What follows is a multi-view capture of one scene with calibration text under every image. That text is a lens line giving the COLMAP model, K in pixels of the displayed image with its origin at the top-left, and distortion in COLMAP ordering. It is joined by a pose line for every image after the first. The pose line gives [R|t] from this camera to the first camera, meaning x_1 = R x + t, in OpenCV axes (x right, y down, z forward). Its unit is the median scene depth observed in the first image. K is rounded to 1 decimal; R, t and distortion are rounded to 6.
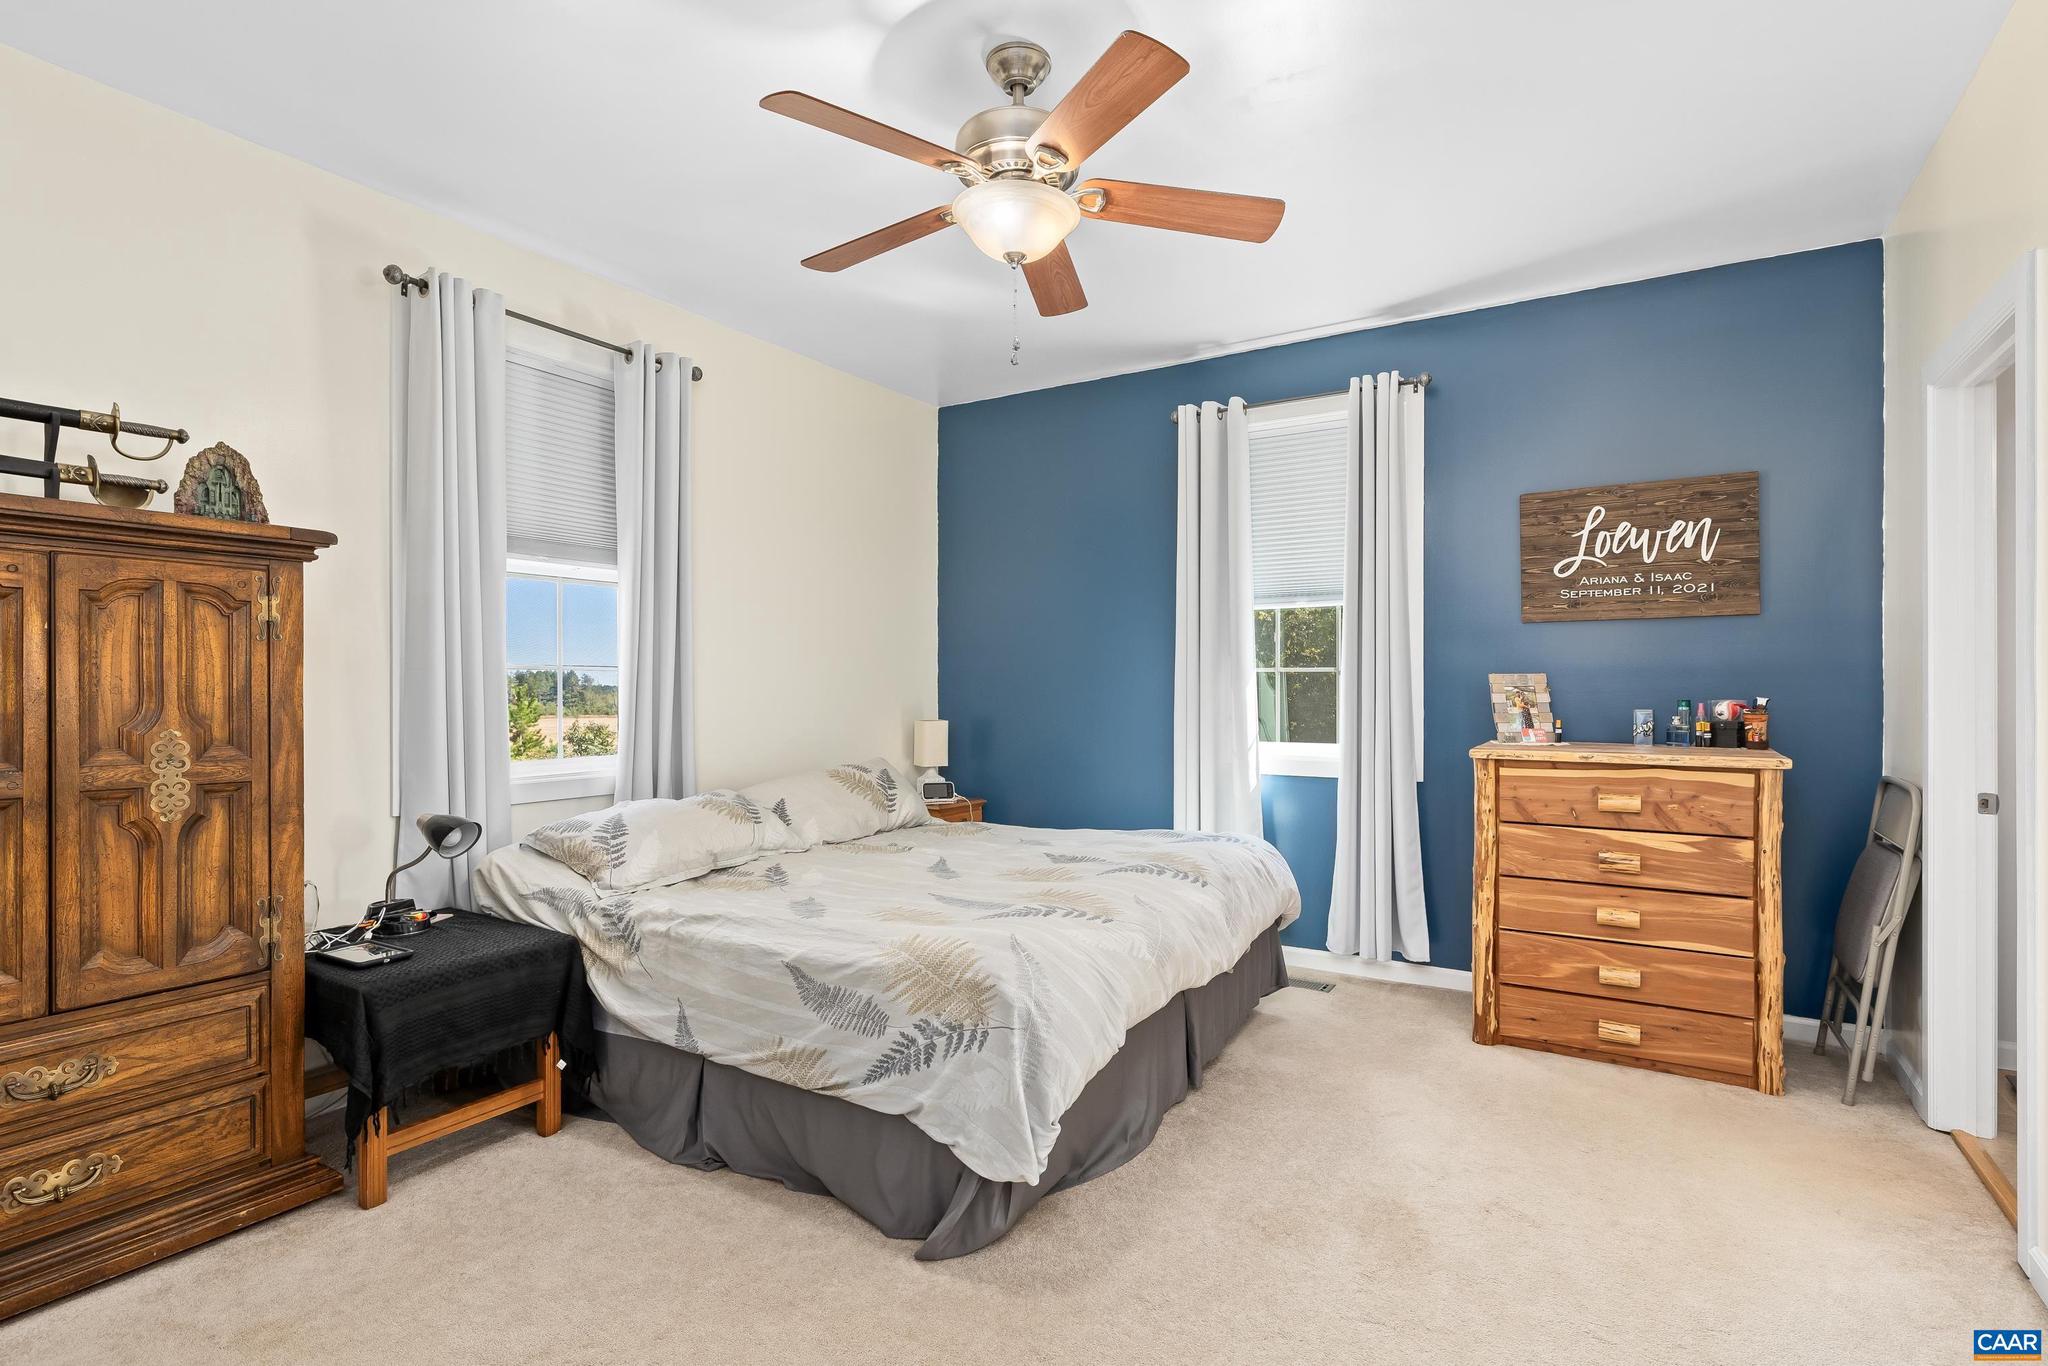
lens RADIAL K [[984.4, 0, 1024.5], [0, 984.4, 680.8], [0, 0, 1]] dist [0.001799, -0.000162]
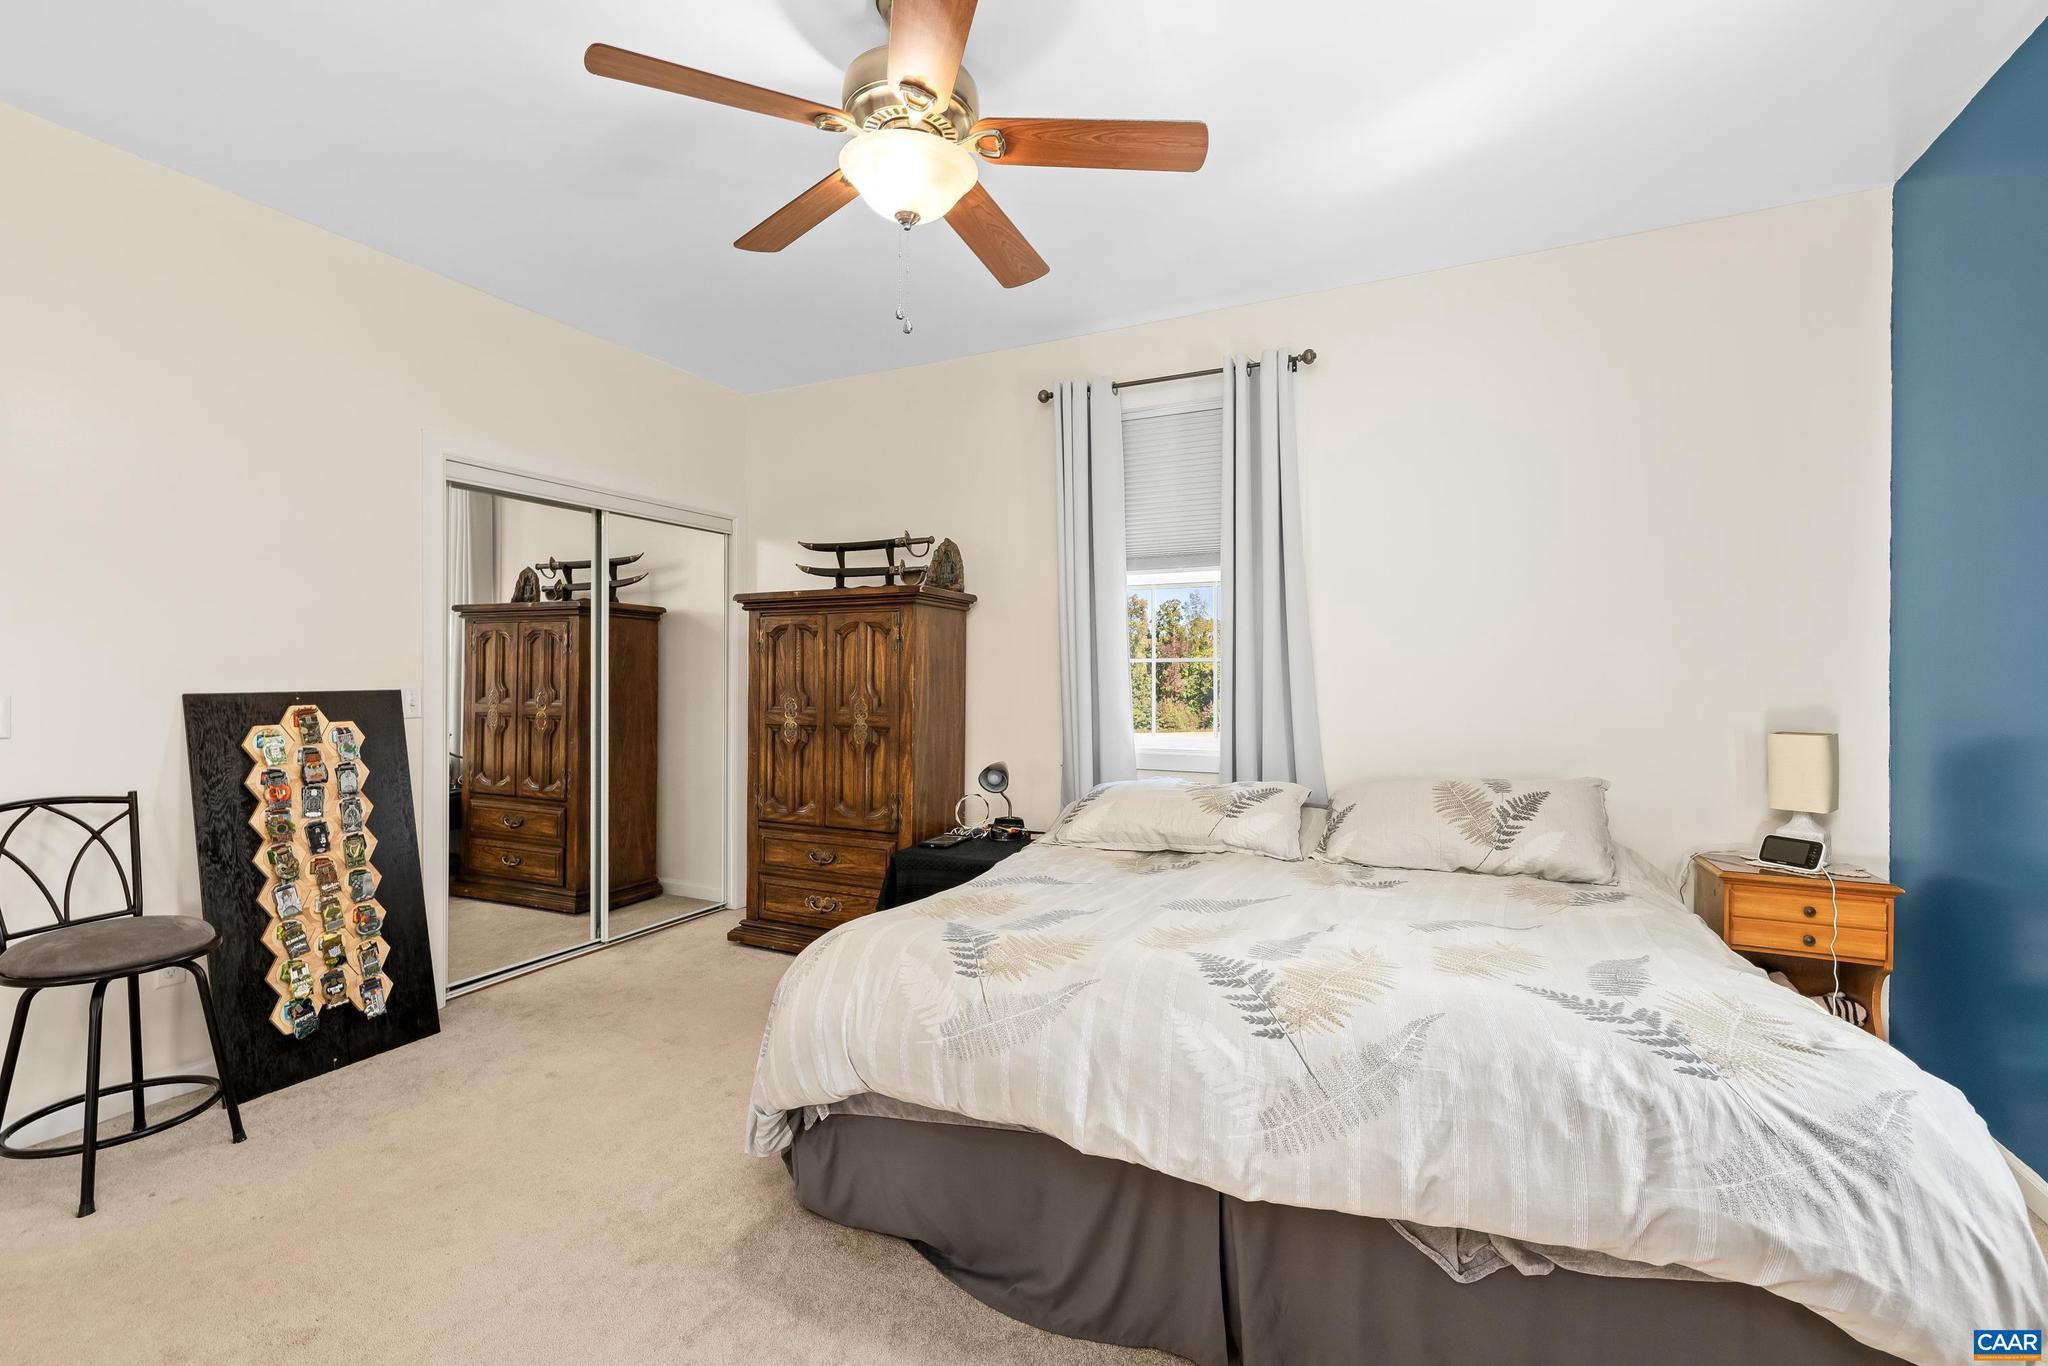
lens RADIAL K [[874.2, 0, 1025.1], [0, 874.2, 682.4], [0, 0, 1]] dist [-0.002915, -0.000083]
pose [[0.112931, 0.001117, -0.993602, 0.857847], [0.001386, 0.999998, 0.001282, 0.017298], [0.993602, -0.001522, 0.112930, 1.076874]]
